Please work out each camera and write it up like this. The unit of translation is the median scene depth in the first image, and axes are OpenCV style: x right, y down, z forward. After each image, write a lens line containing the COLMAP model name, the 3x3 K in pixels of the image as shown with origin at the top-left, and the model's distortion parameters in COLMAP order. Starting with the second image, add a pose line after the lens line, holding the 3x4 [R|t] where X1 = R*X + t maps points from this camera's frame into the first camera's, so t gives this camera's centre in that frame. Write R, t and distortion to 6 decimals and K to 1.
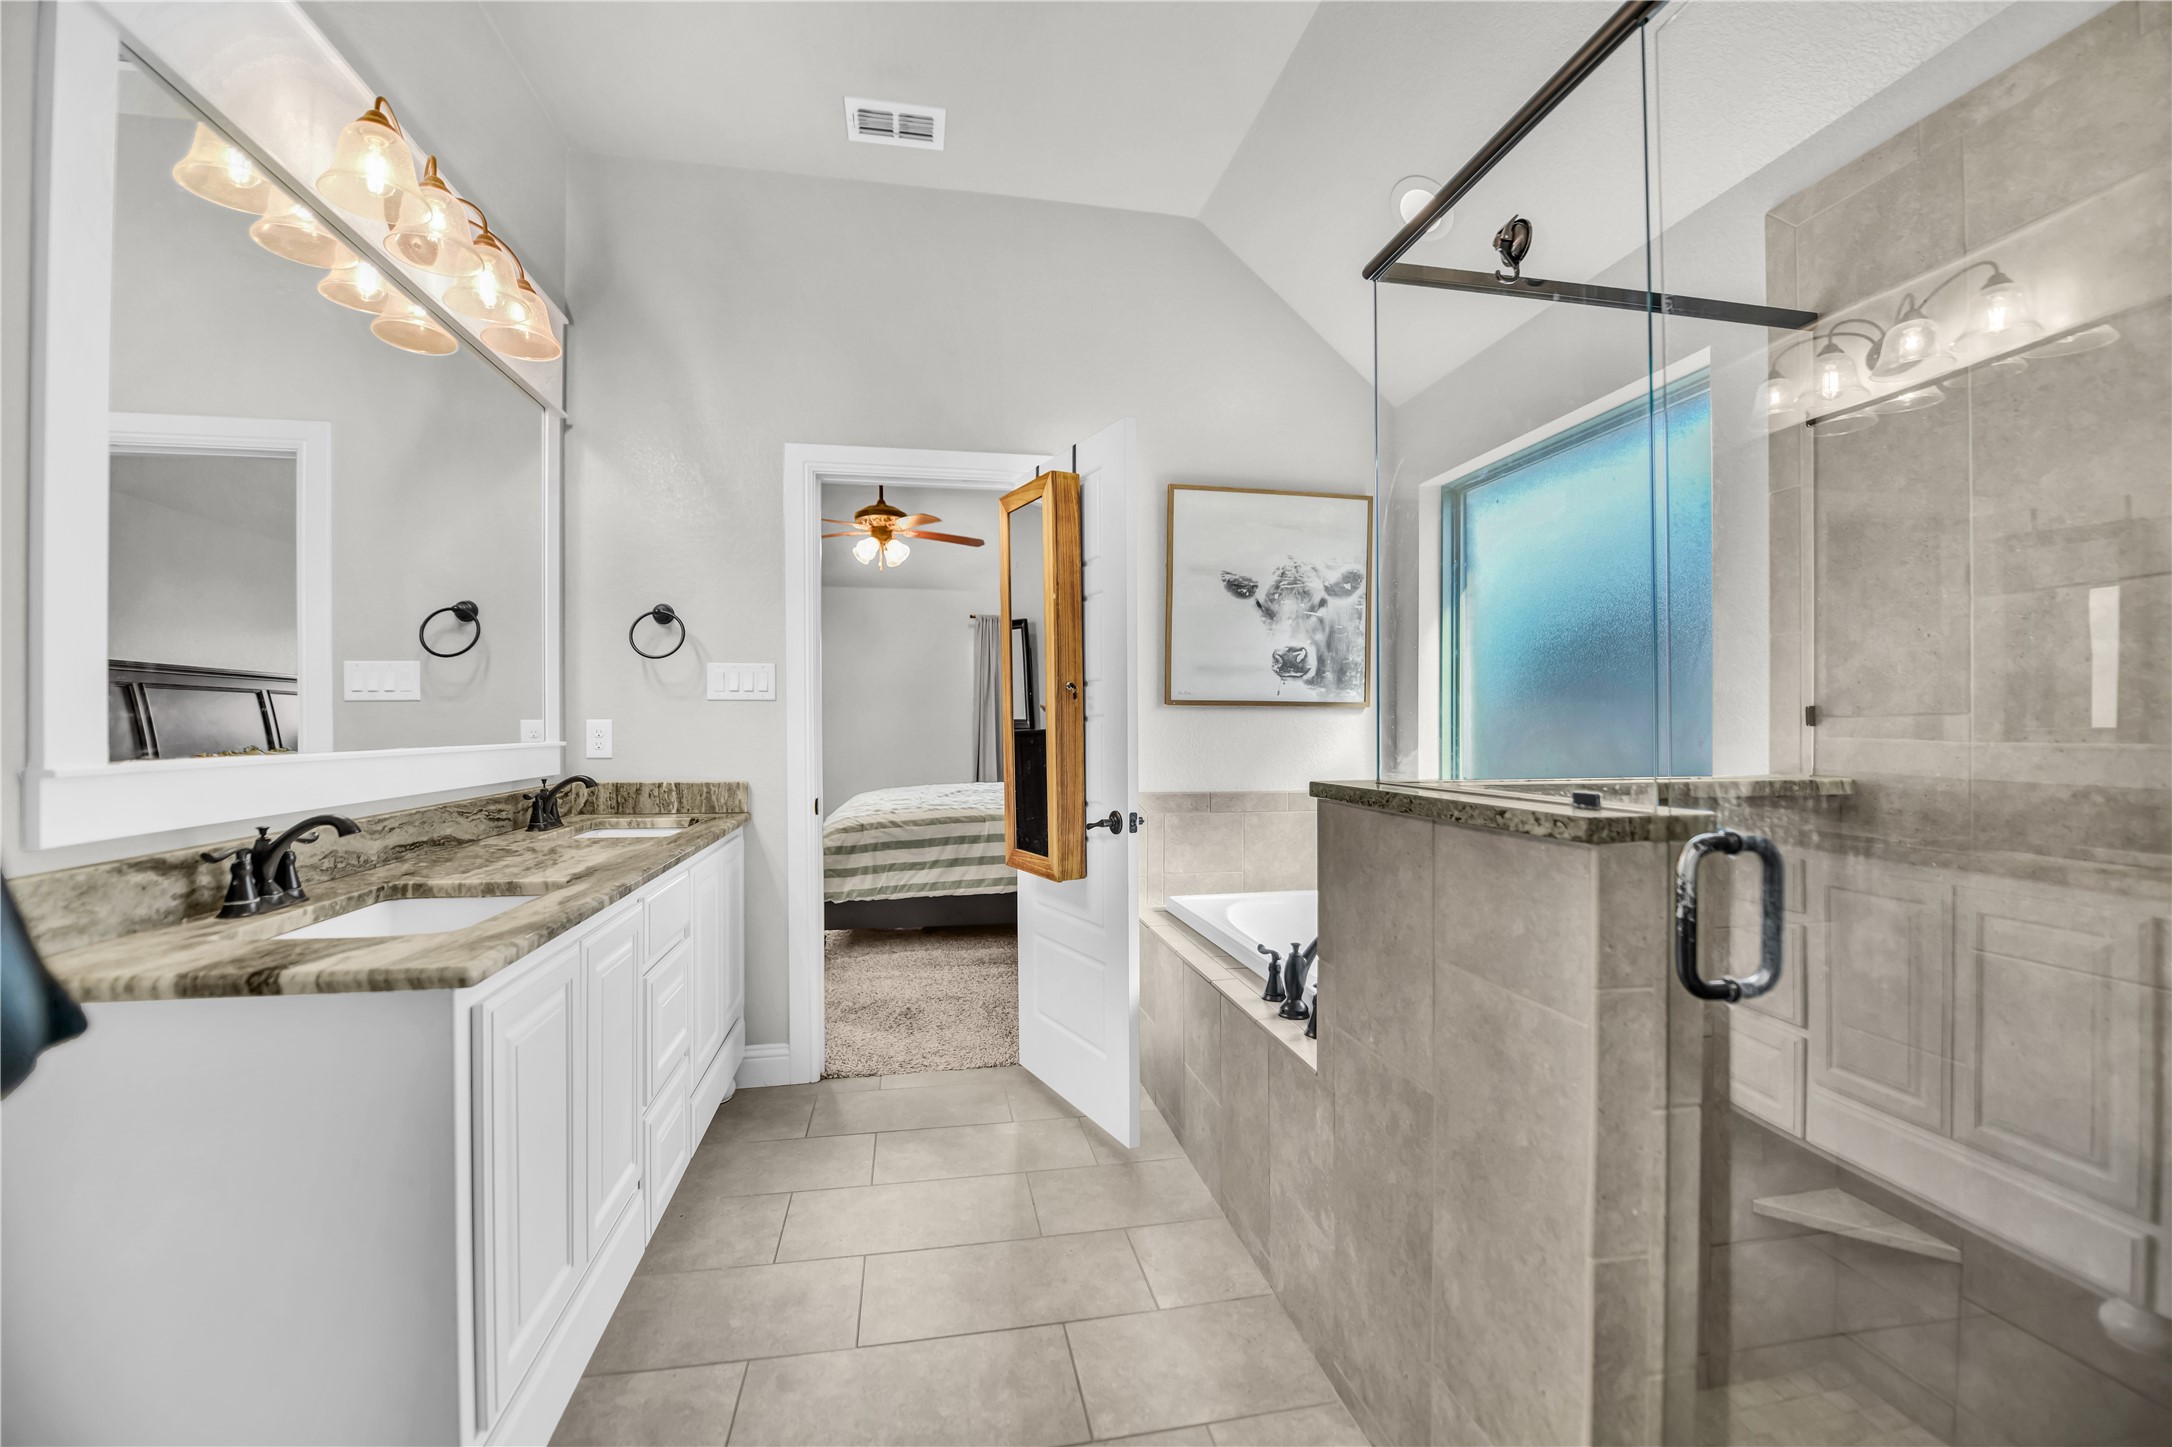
lens RADIAL K [[899.8, 0, 1089.3], [0, 899.8, 726.5], [0, 0, 1]] dist [-0.011862, -0.002960]
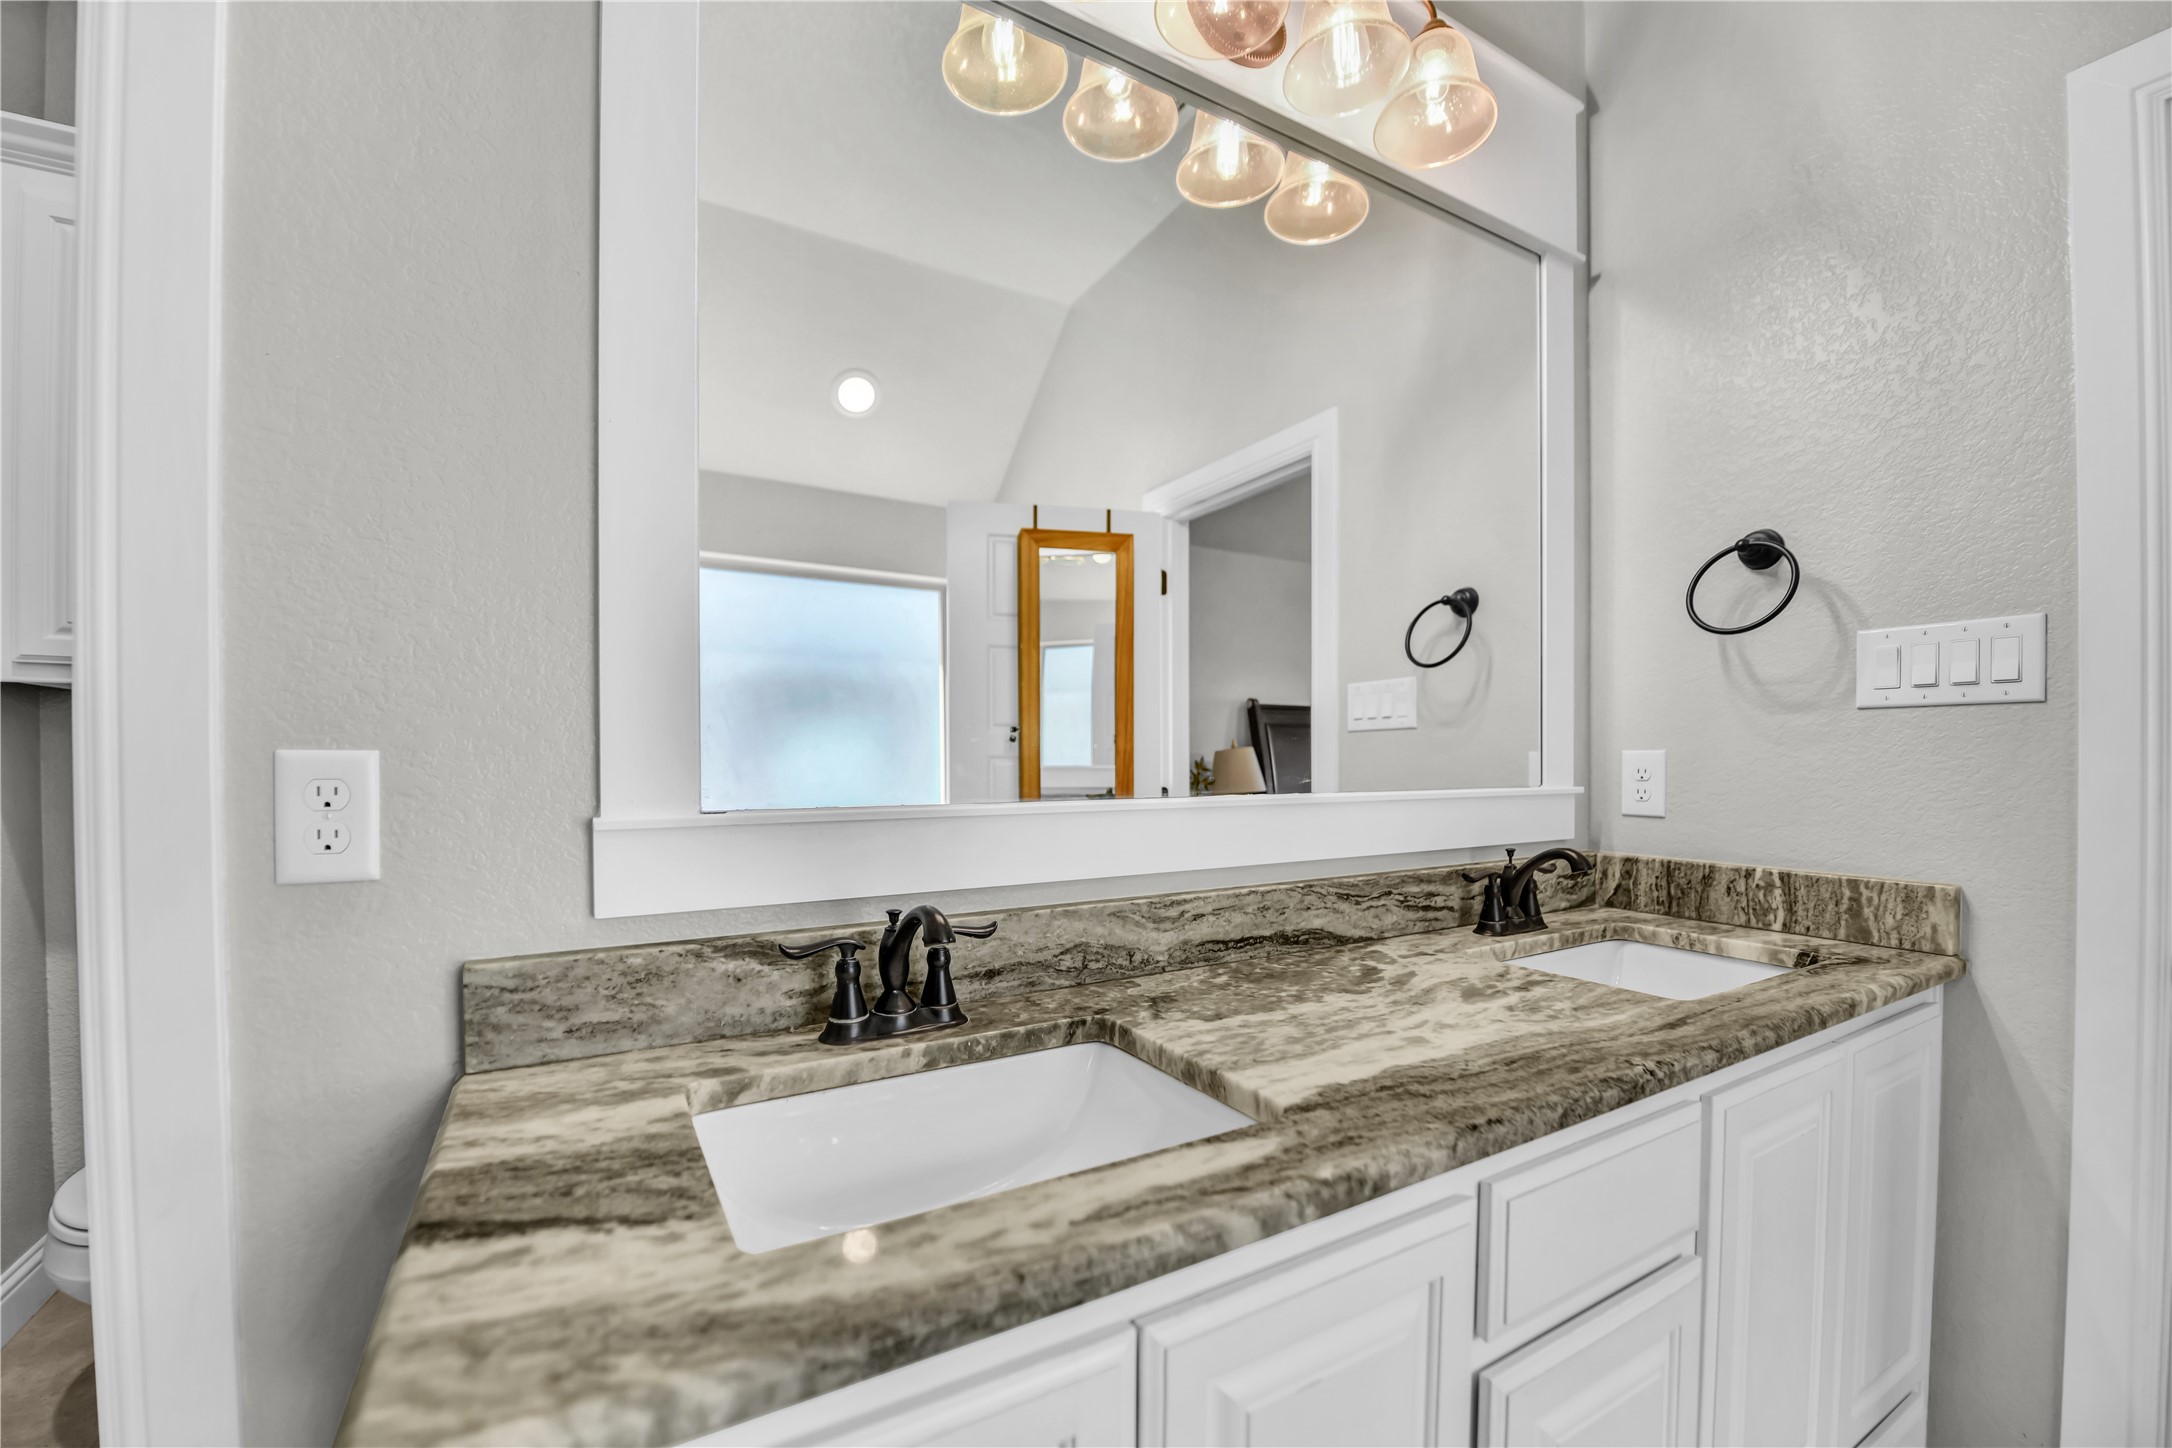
lens RADIAL K [[899.8, 0, 1074.9], [0, 899.8, 769.1], [0, 0, 1]] dist [-0.011862, -0.002960]
pose [[0.334200, 0.007928, -0.942469, -0.180250], [0.000279, 0.999964, 0.008511, -0.000820], [0.942502, -0.003108, 0.334186, 0.696279]]
